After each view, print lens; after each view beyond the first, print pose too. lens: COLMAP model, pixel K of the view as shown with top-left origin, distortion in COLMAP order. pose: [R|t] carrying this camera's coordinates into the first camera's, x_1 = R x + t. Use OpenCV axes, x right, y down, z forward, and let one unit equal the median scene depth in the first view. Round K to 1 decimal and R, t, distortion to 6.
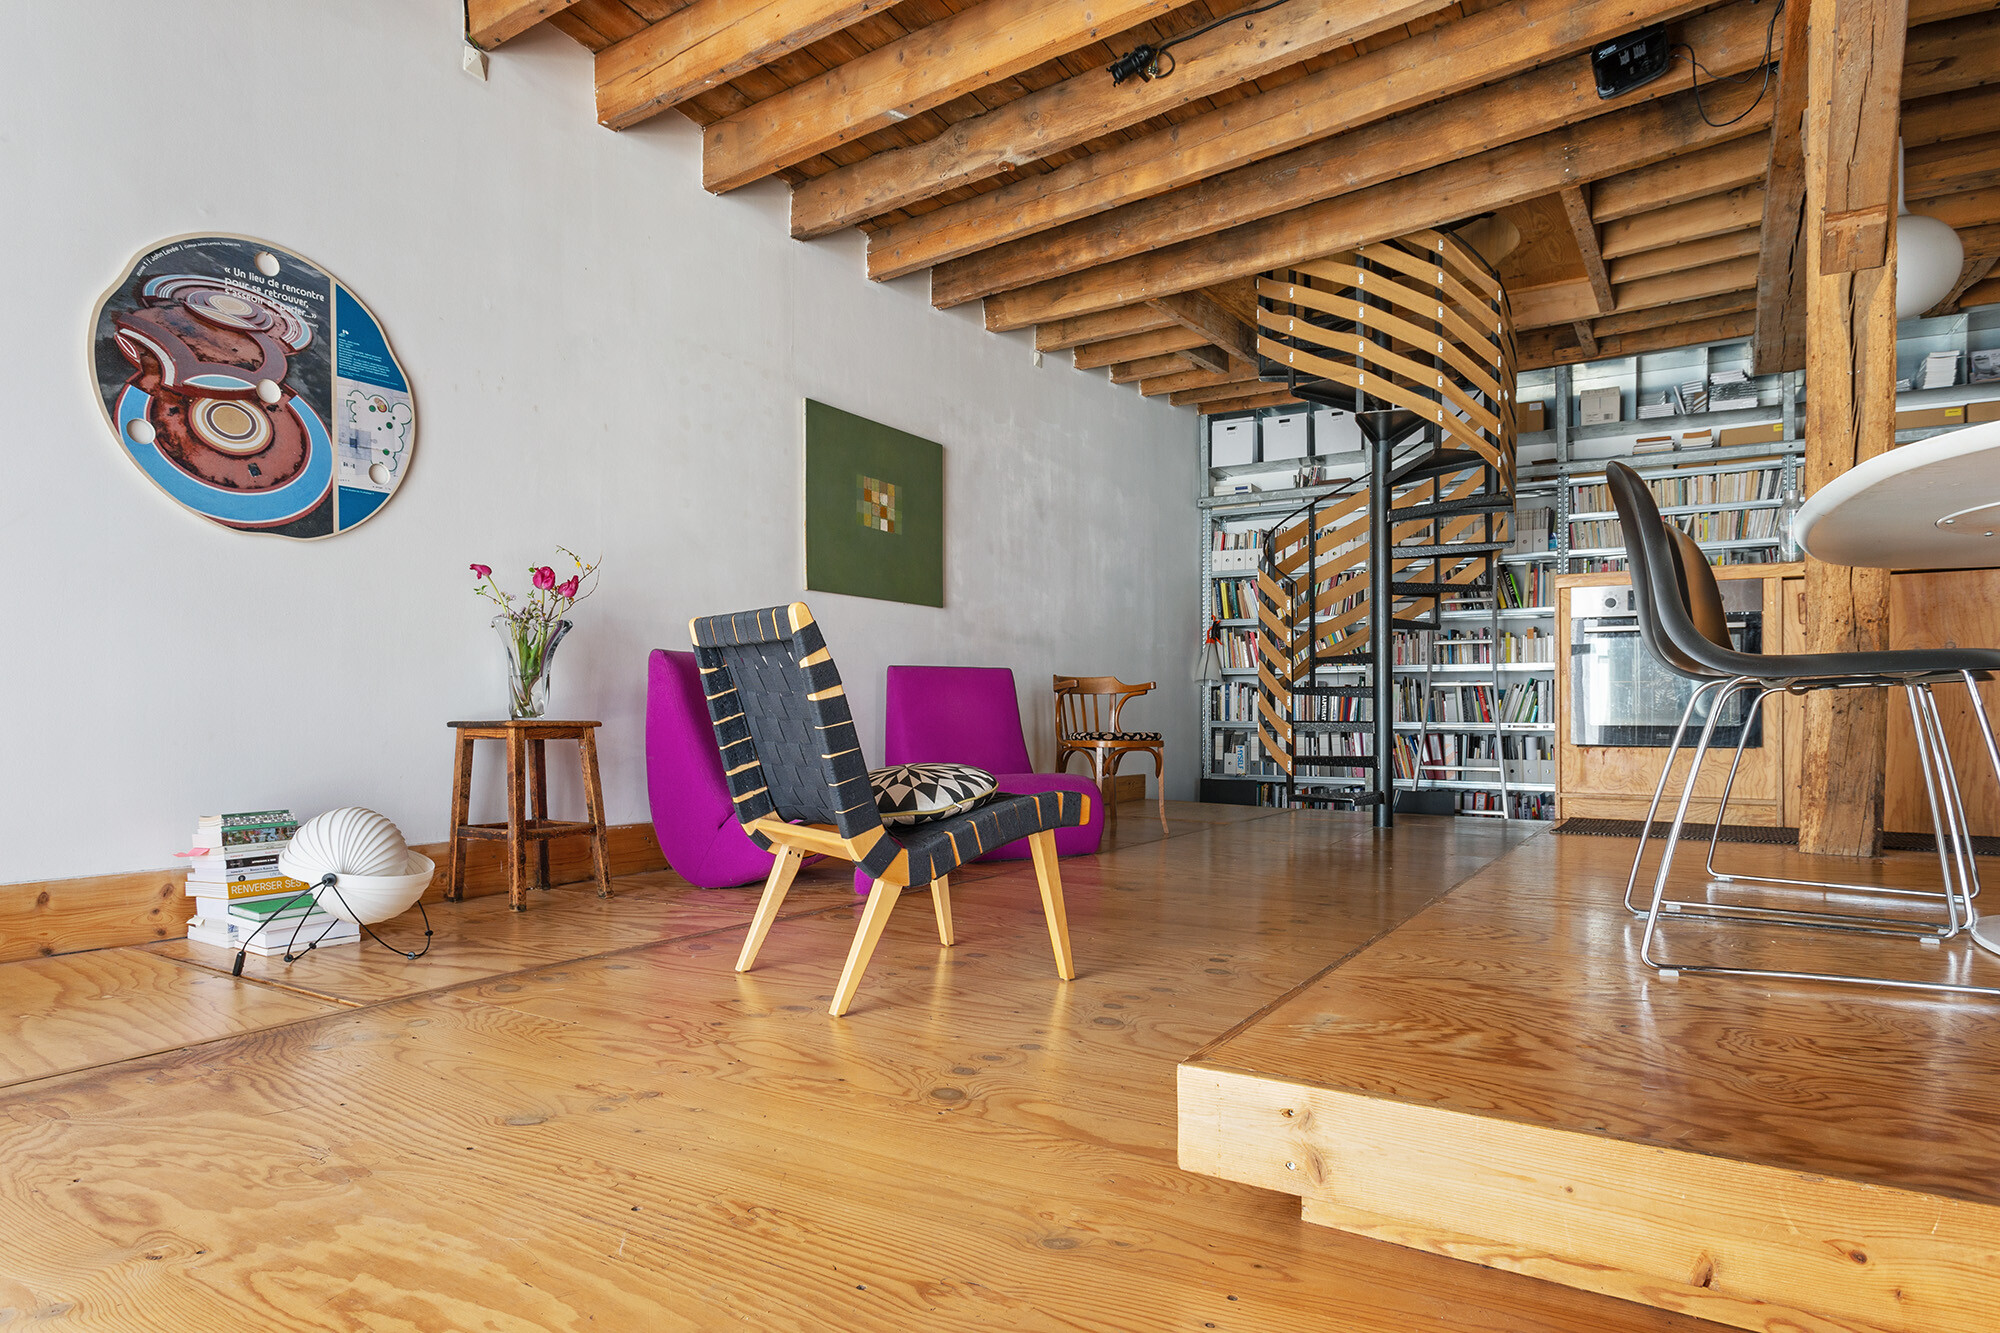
lens RADIAL K [[1142.4, 0, 1007.2], [0, 1142.4, 701.1], [0, 0, 1]] dist [-0.000843, 0.000131]
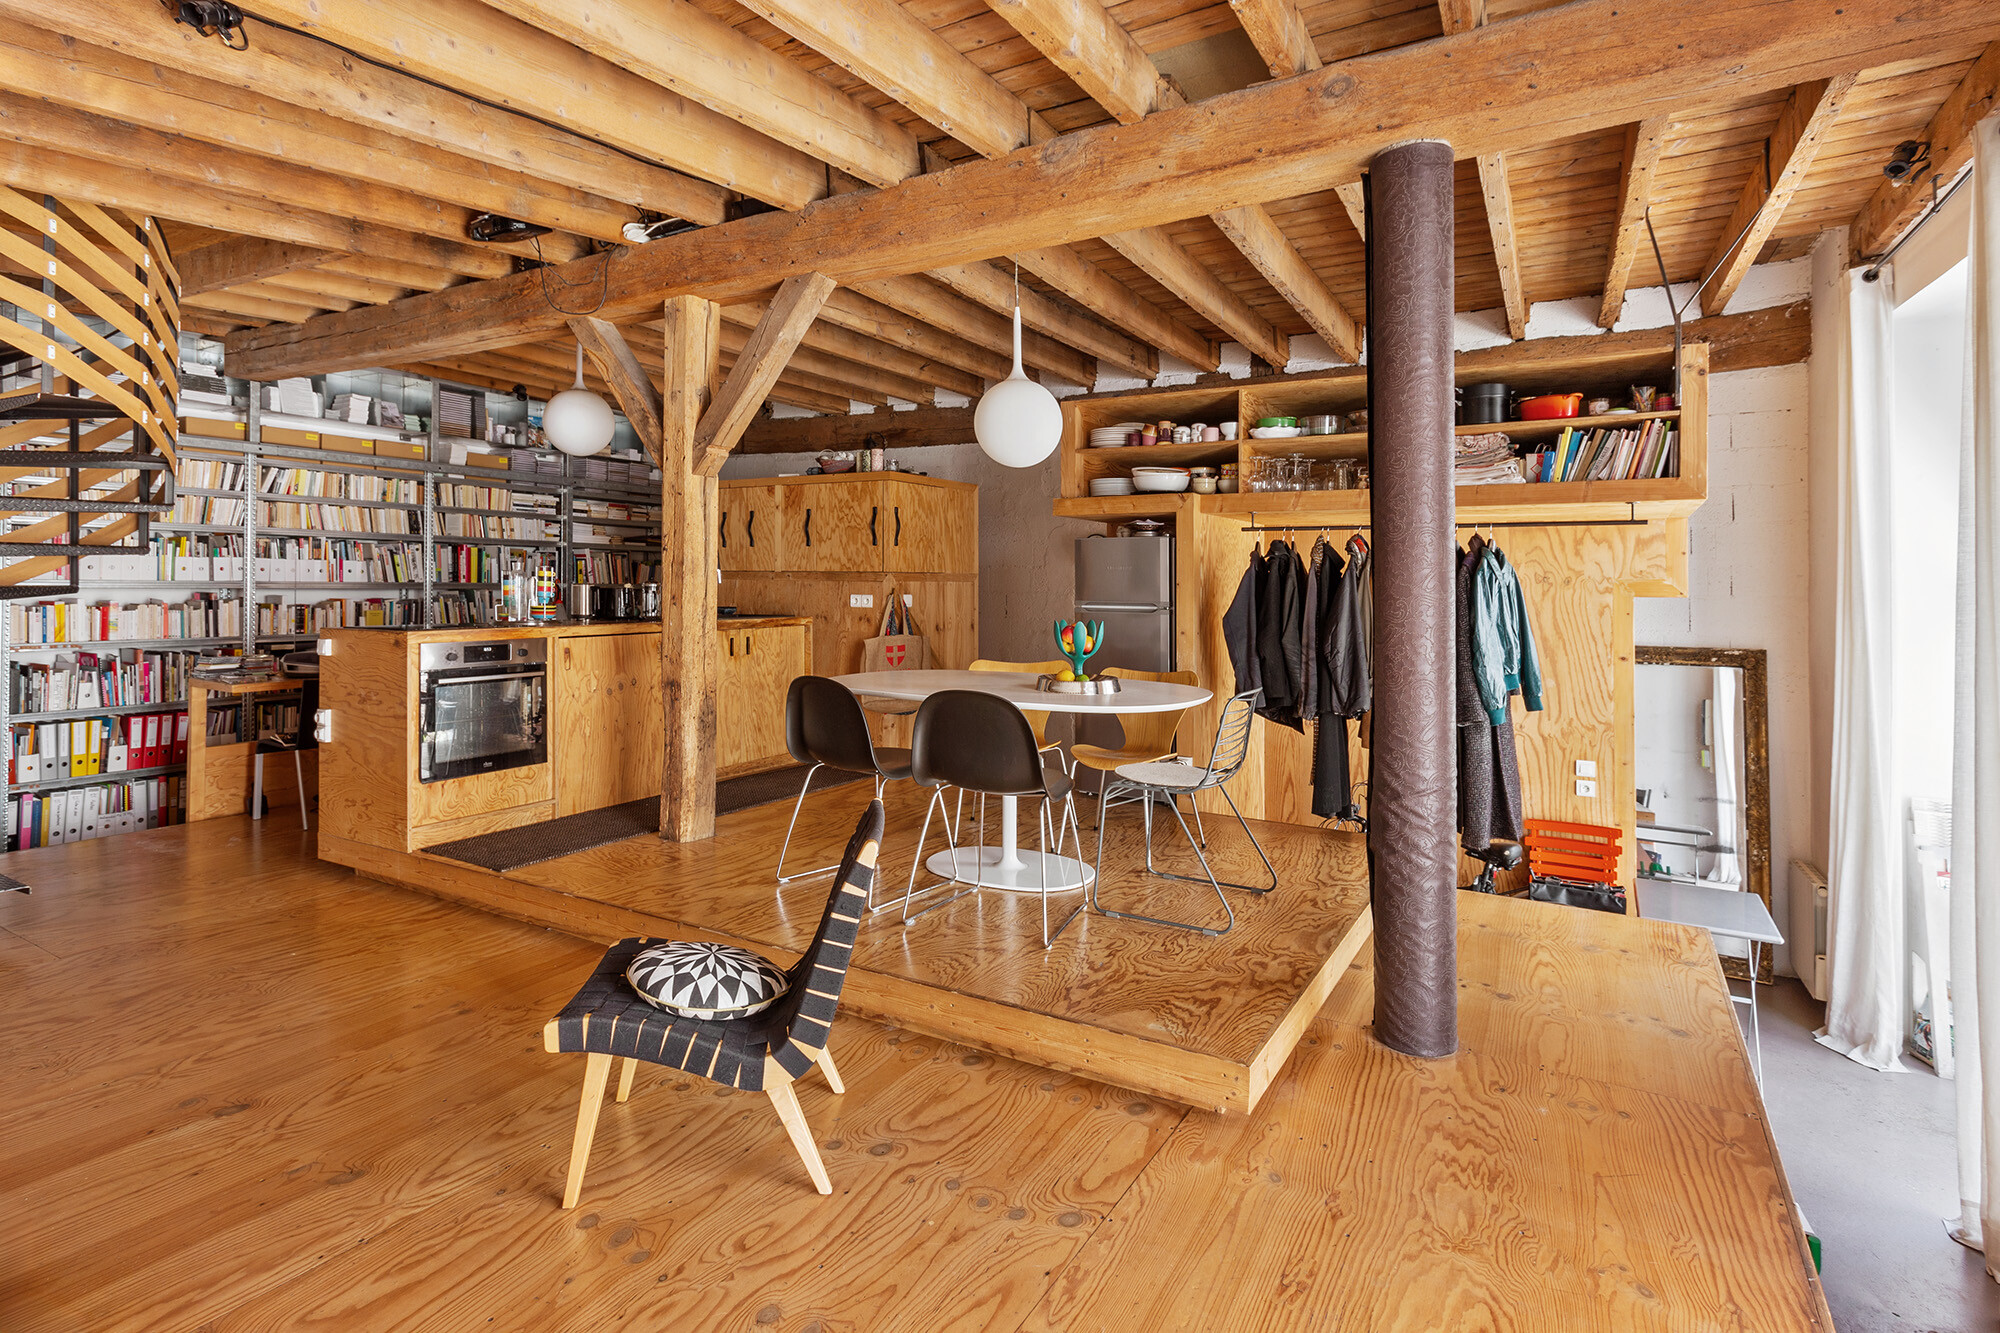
lens RADIAL K [[993.7, 0, 1005.6], [0, 993.7, 582.9], [0, 0, 1]] dist [0.000873, 0.000918]
pose [[-0.025585, -0.008110, 0.999640, -0.679992], [-0.023350, 0.999699, 0.007513, -0.242944], [-0.999400, -0.023150, -0.025766, 0.596821]]
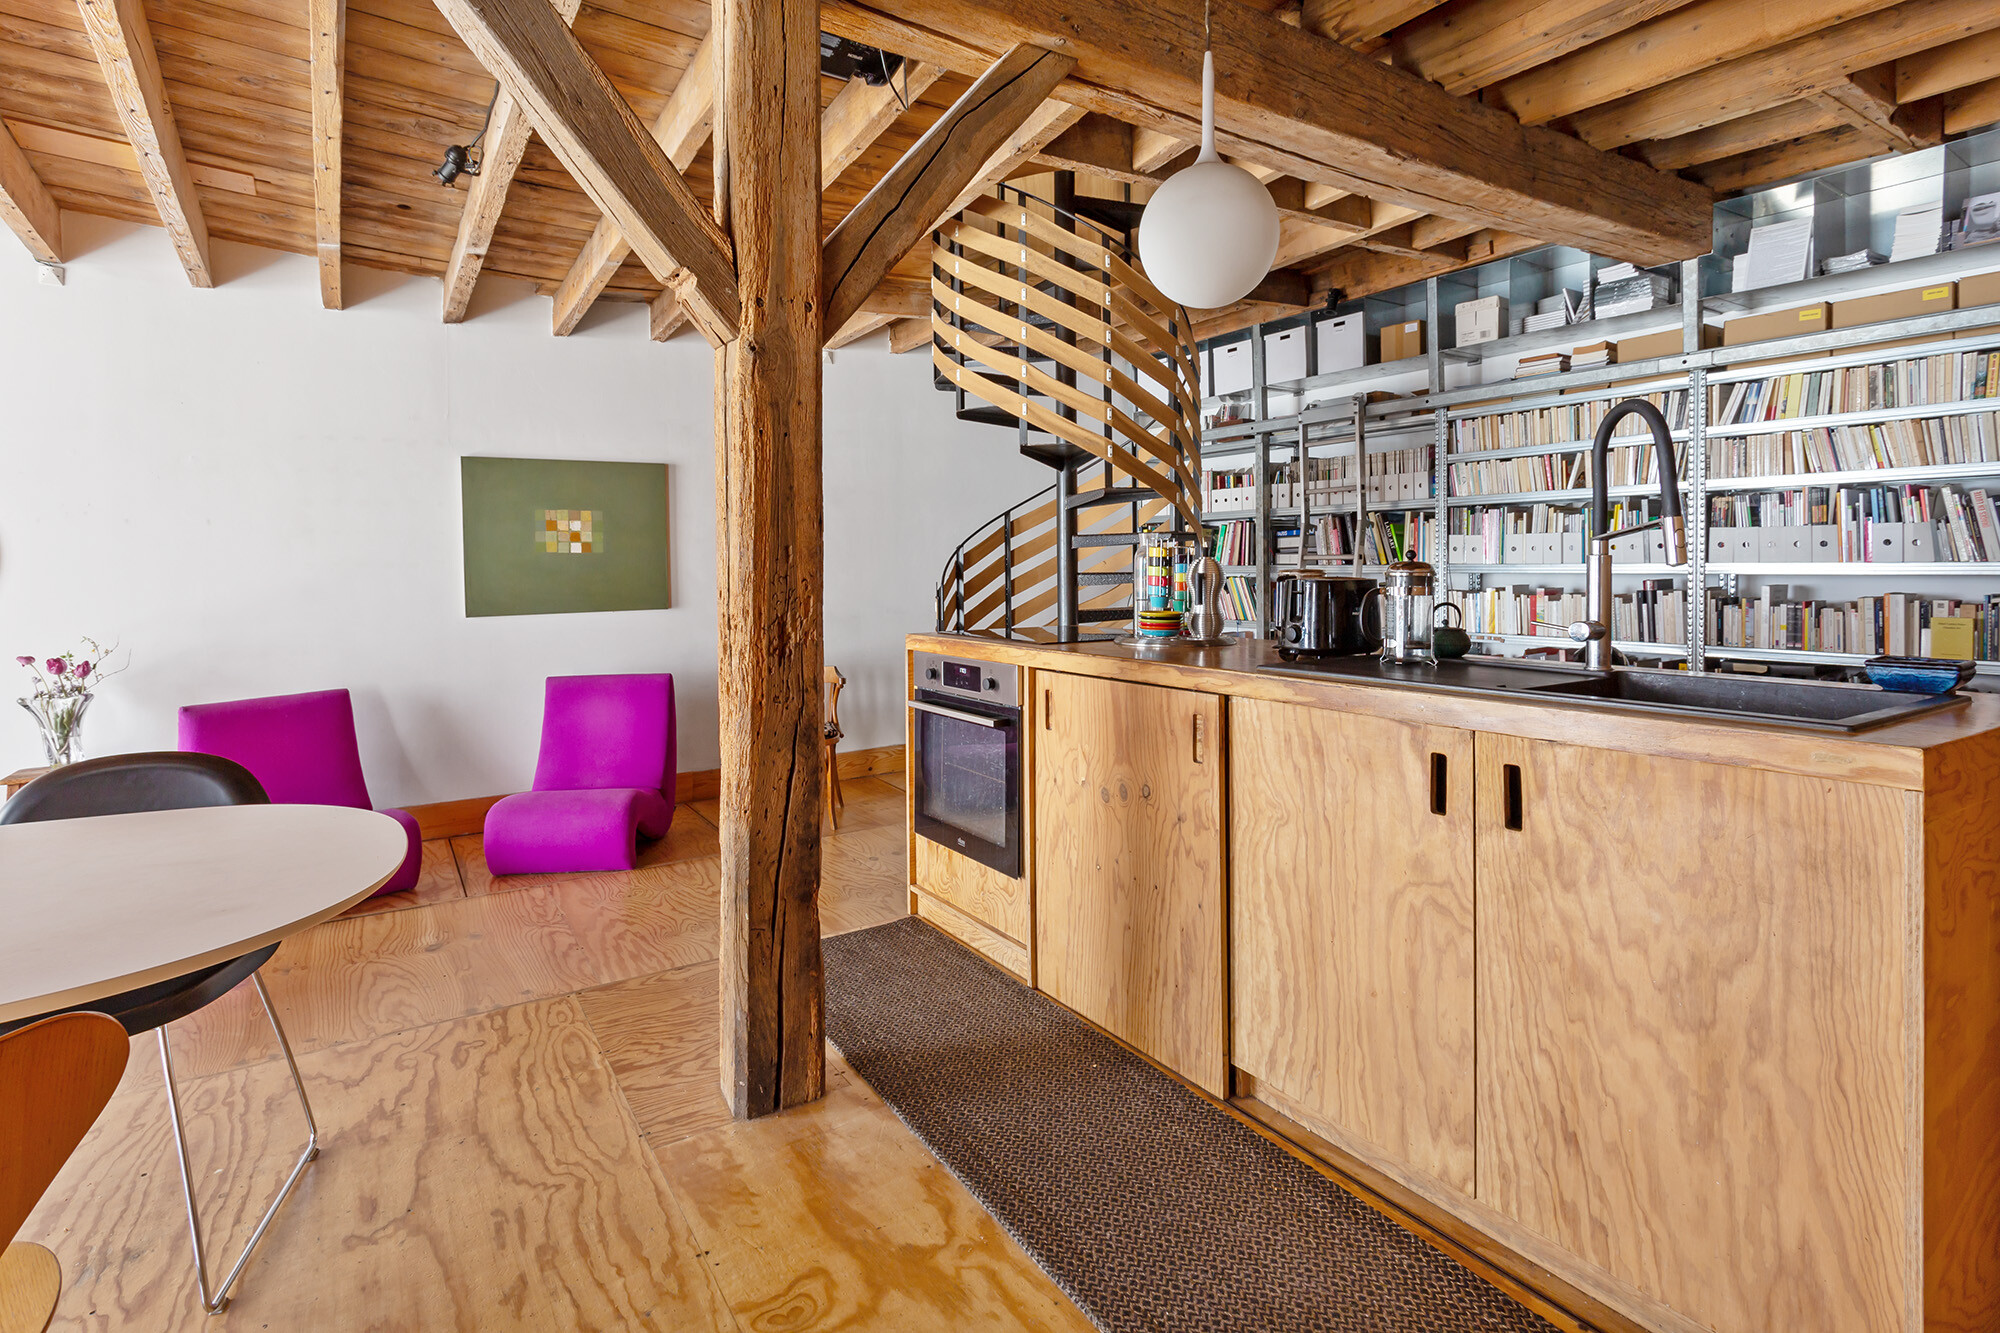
lens RADIAL K [[993.7, 0, 1005.6], [0, 993.7, 582.9], [0, 0, 1]] dist [0.000873, 0.000918]
pose [[0.902677, -0.008691, -0.430232, 1.193389], [0.023908, 0.999265, 0.029978, -0.230862], [0.429655, -0.037346, 0.902221, 0.465012]]
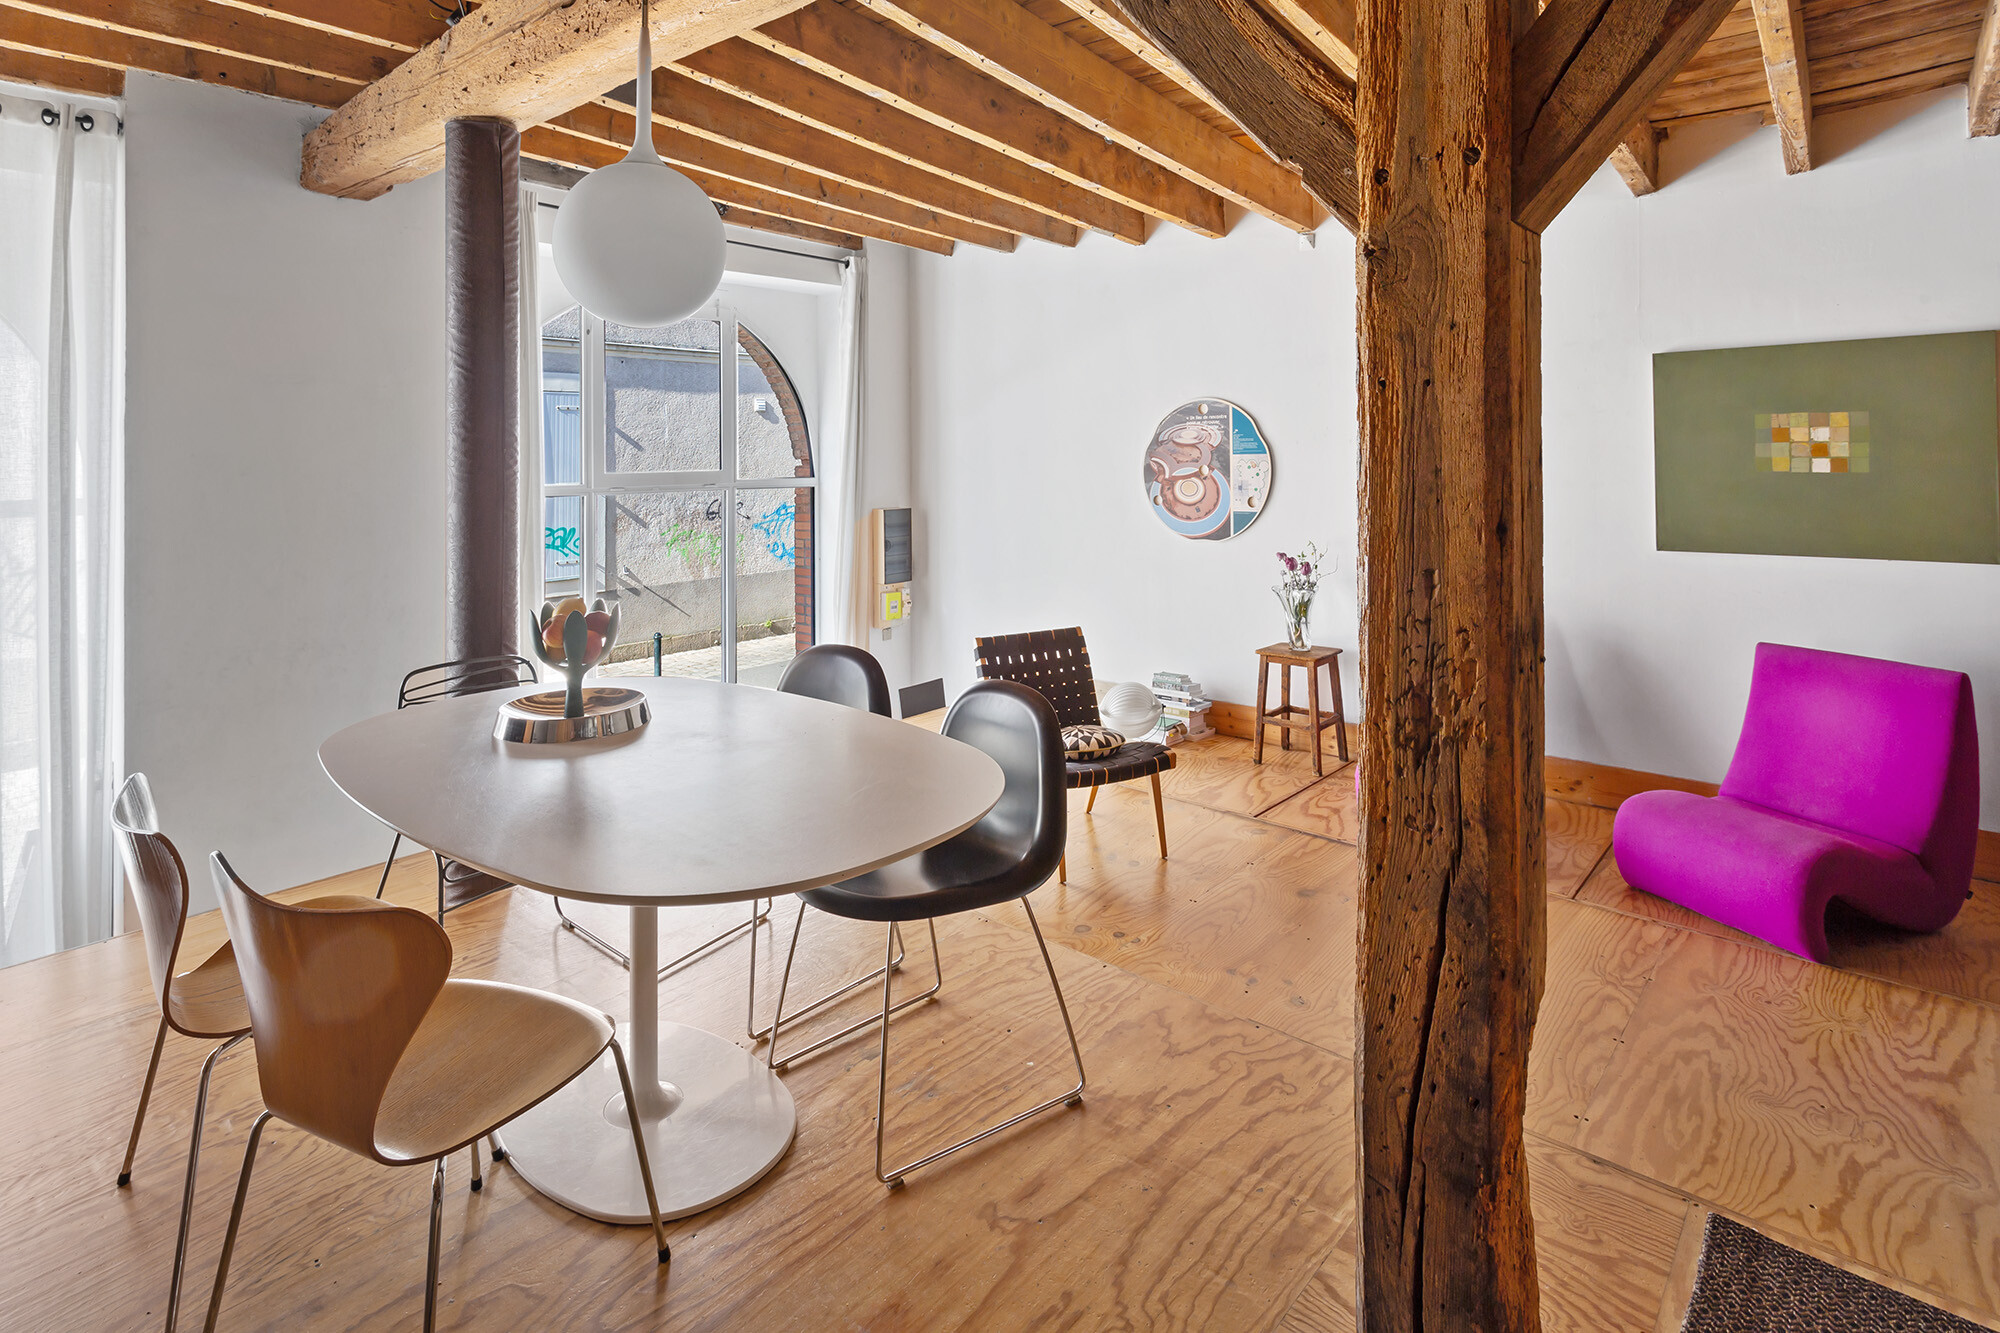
lens RADIAL K [[1021.4, 0, 971.6], [0, 1021.4, 439.4], [0, 0, 1]] dist [0.000126, 0.000038]
pose [[-0.186202, -0.017169, -0.982361, 1.209748], [0.024539, 0.999454, -0.022119, -0.285826], [0.982205, -0.028225, -0.185680, 0.897058]]
